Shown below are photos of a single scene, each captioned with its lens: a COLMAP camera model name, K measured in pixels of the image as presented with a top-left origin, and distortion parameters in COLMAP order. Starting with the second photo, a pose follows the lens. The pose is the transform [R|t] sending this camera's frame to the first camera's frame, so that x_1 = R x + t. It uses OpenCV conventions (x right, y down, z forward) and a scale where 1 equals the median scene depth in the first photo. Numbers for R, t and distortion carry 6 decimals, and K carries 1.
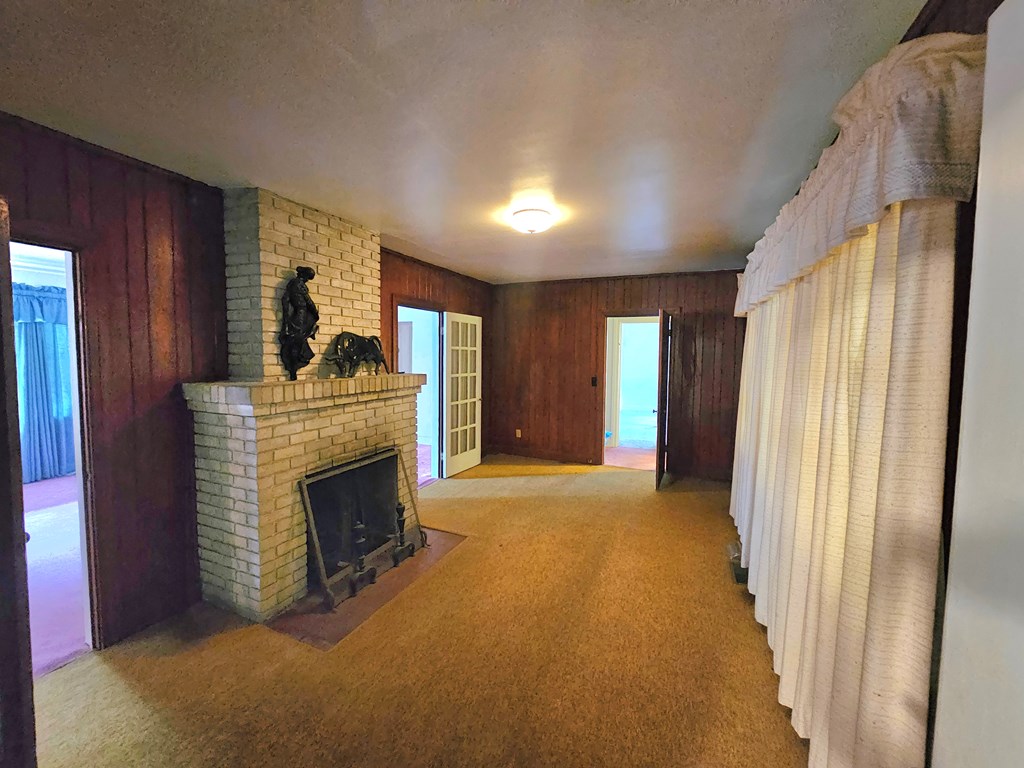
lens RADIAL K [[416.9, 0, 507.7], [0, 416.9, 377.2], [0, 0, 1]] dist [-0.001431, -0.001764]
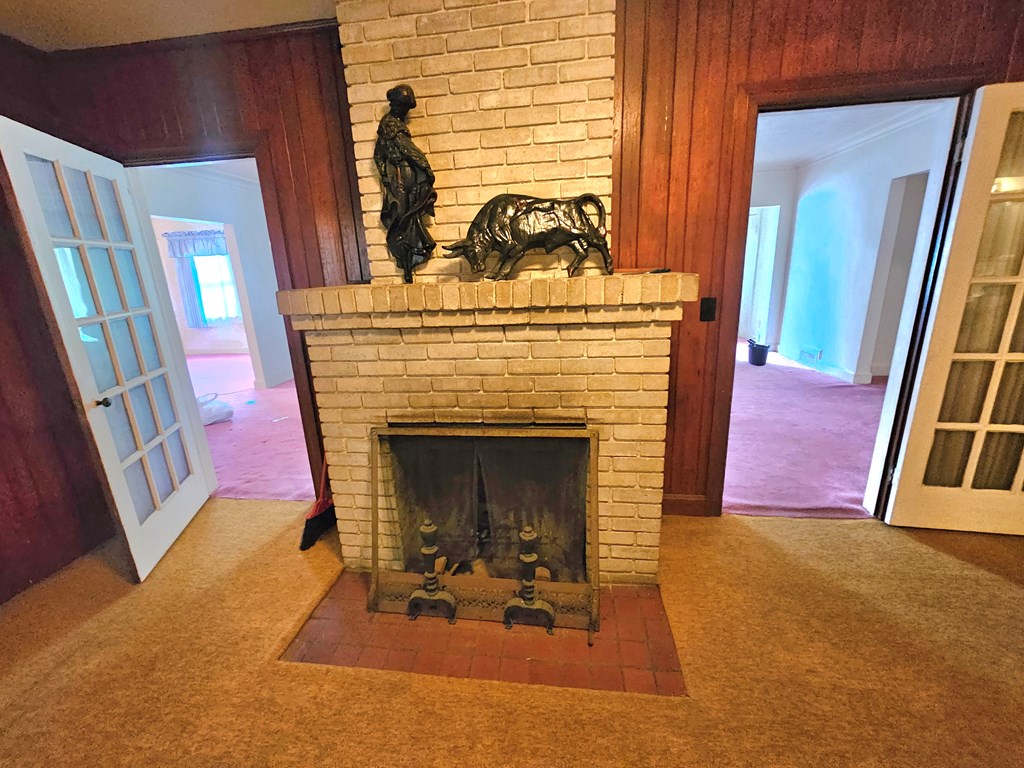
lens RADIAL K [[416.9, 0, 507.7], [0, 416.9, 377.2], [0, 0, 1]] dist [-0.001431, -0.001764]
pose [[0.280163, 0.226219, -0.932917, 0.192560], [-0.010339, 0.972491, 0.232710, -0.003446], [0.959897, -0.055551, 0.274795, 0.920416]]
